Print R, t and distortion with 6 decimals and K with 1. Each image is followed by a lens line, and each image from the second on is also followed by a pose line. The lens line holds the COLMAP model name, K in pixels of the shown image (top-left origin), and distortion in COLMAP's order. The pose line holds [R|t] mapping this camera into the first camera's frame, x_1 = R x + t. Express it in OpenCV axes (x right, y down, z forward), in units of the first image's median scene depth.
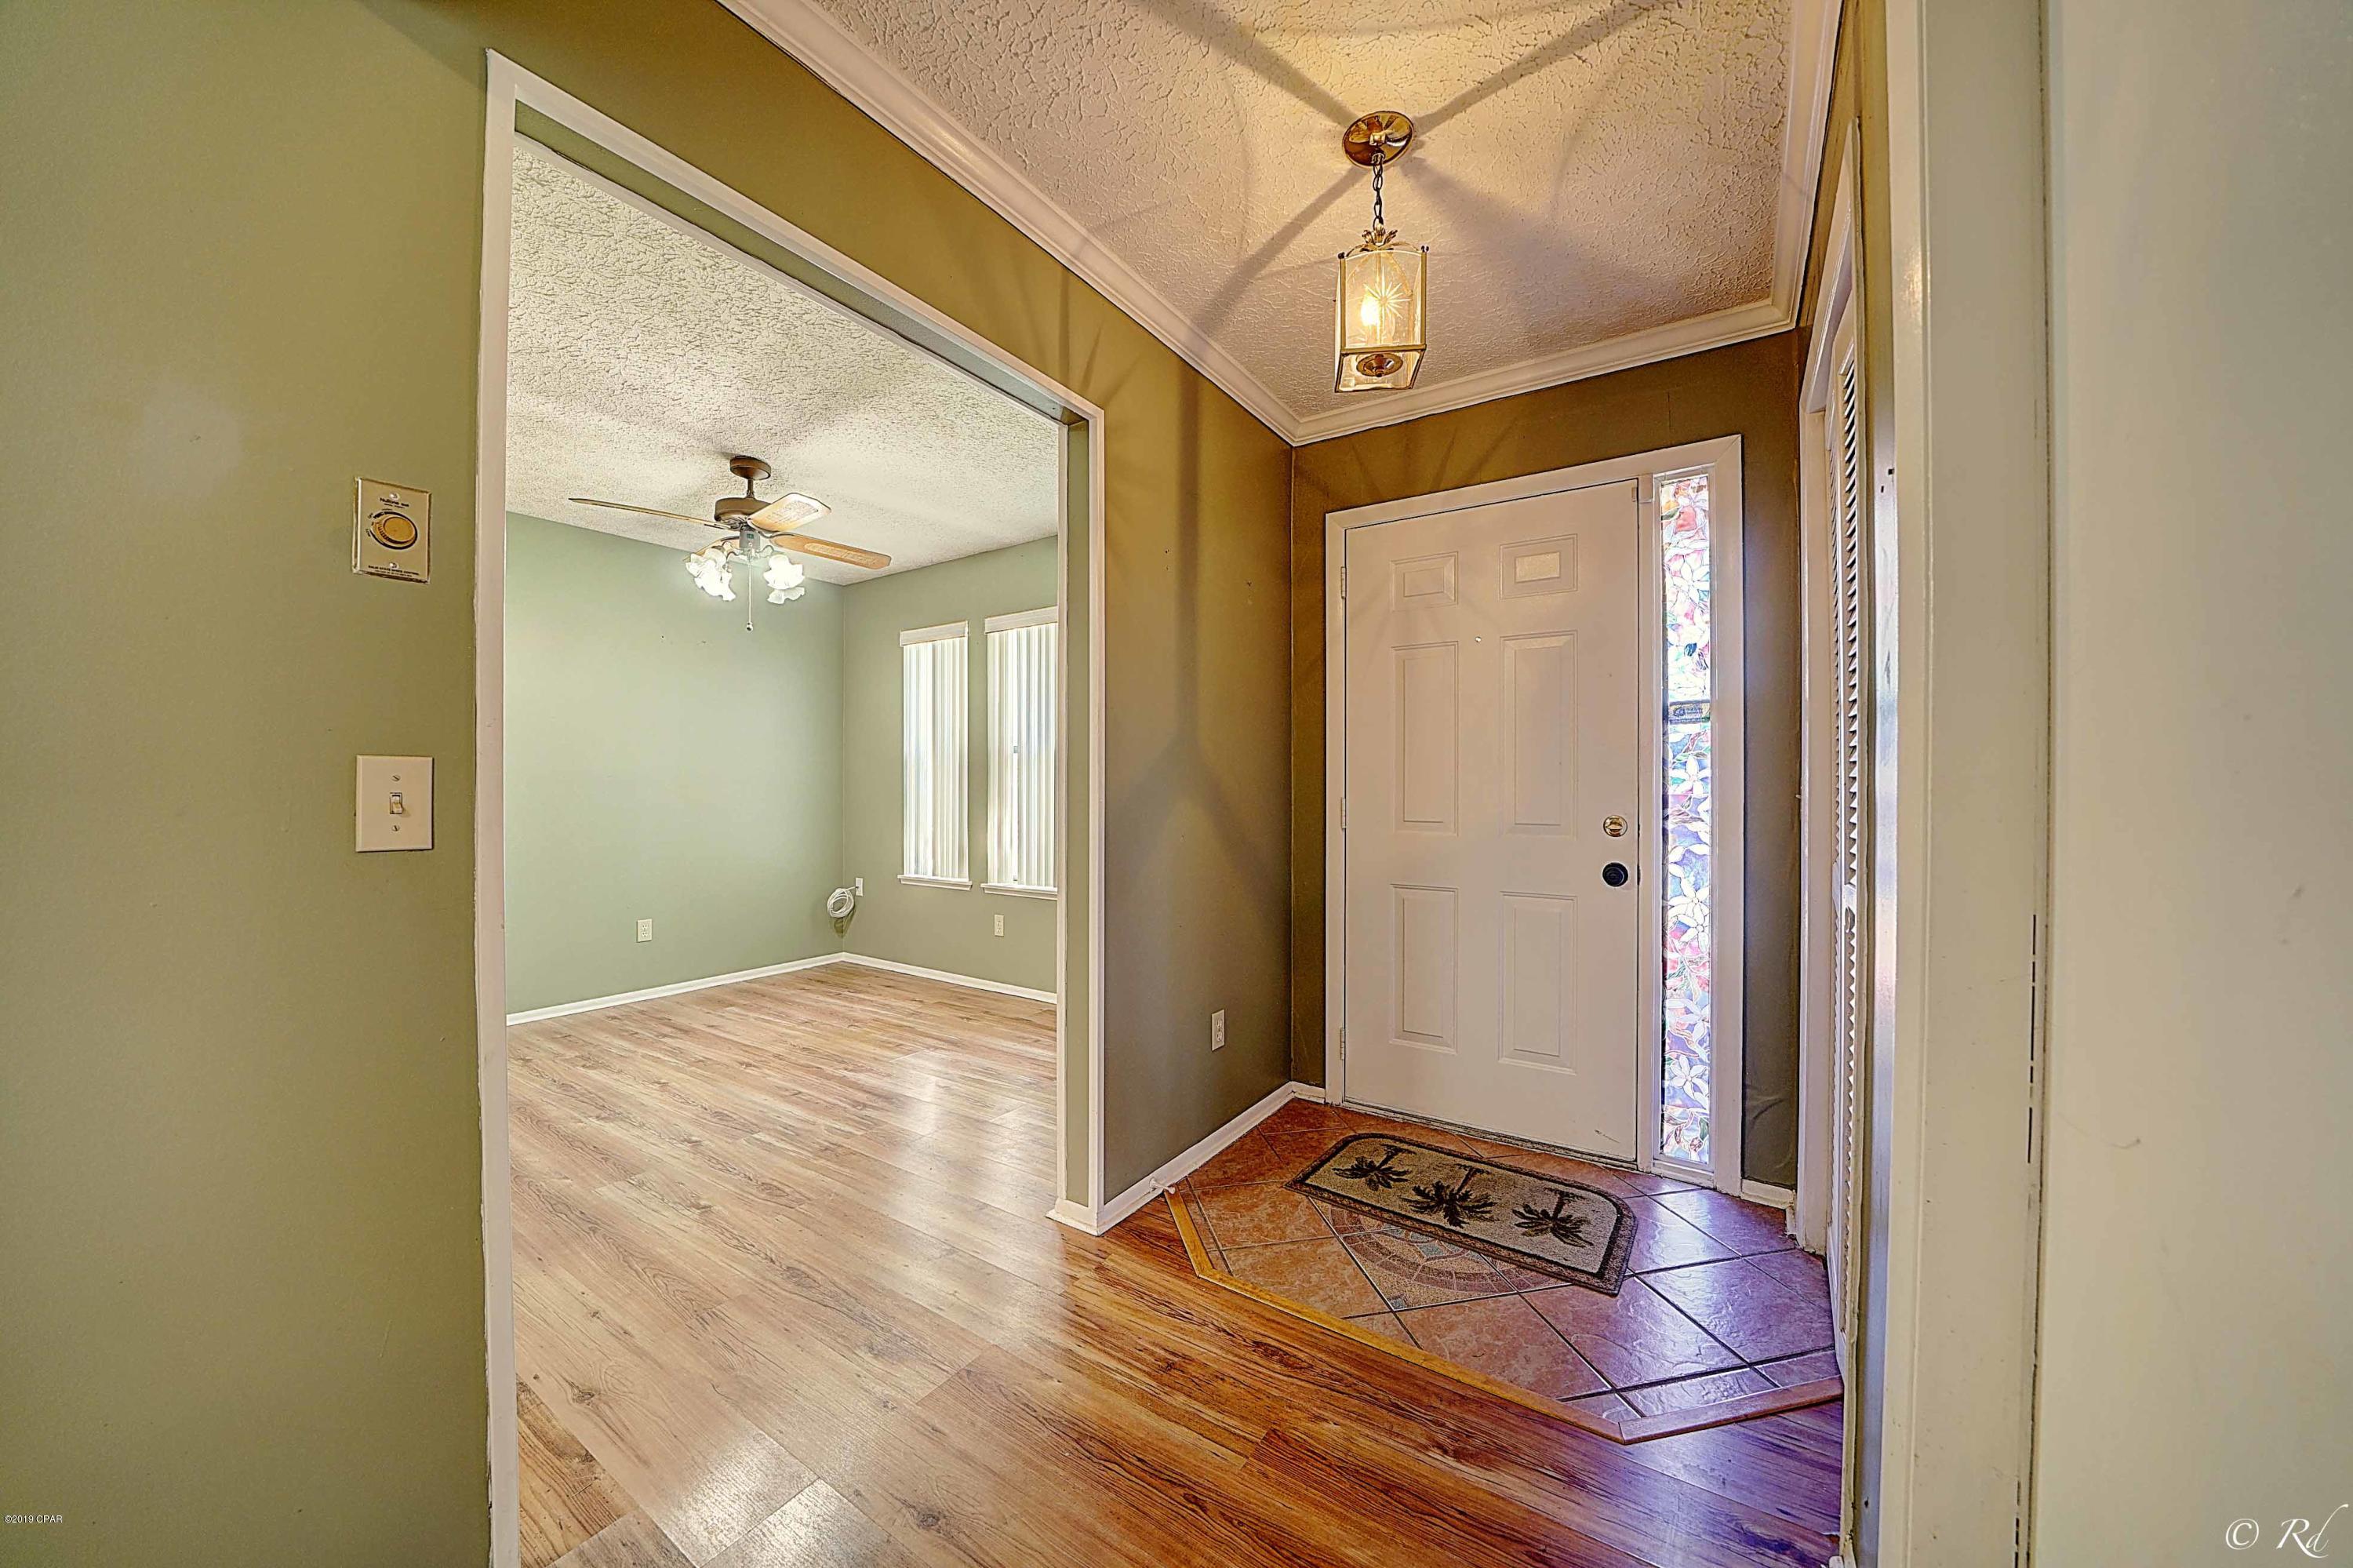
lens RADIAL K [[817.0, 0, 1172.2], [0, 817.0, 779.6], [0, 0, 1]] dist [-0.024514, 0.002469]
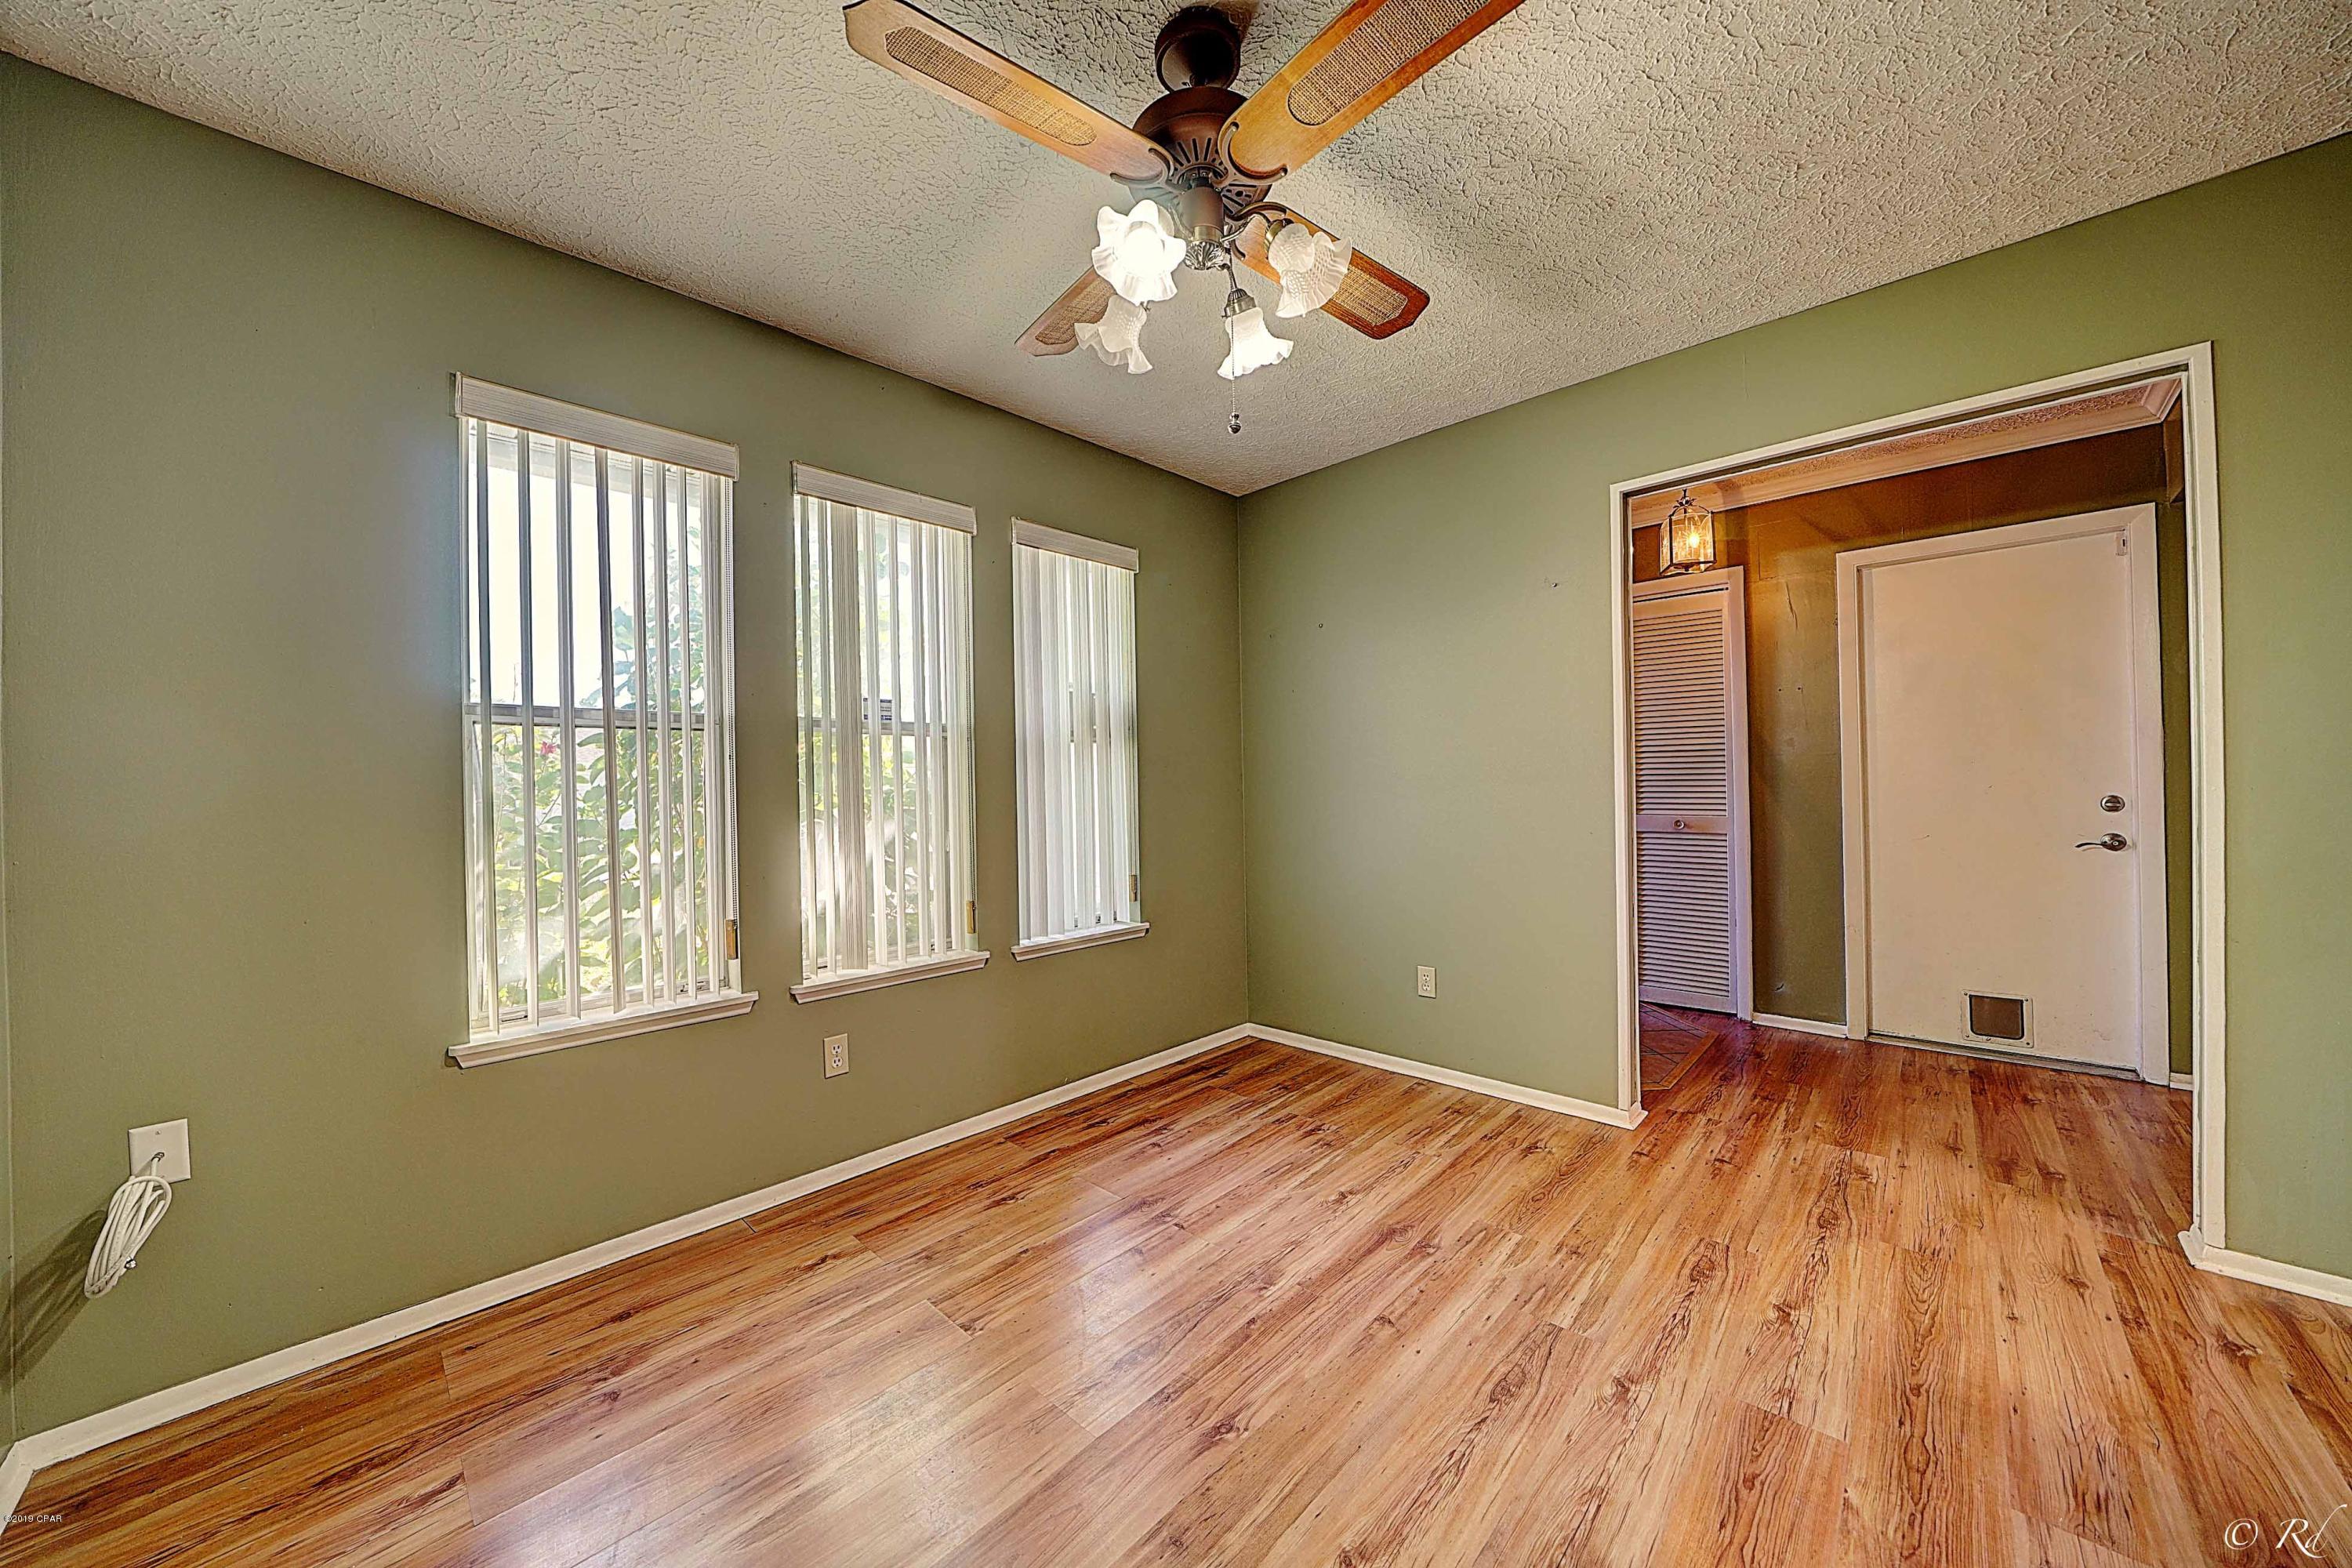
lens RADIAL K [[816.7, 0, 1177.6], [0, 816.7, 780.0], [0, 0, 1]] dist [-0.024514, 0.002469]
pose [[0.171023, 0.004866, 0.985255, -0.910220], [0.011252, 0.999913, -0.006892, 0.007641], [-0.985203, 0.012265, 0.170954, 0.903186]]
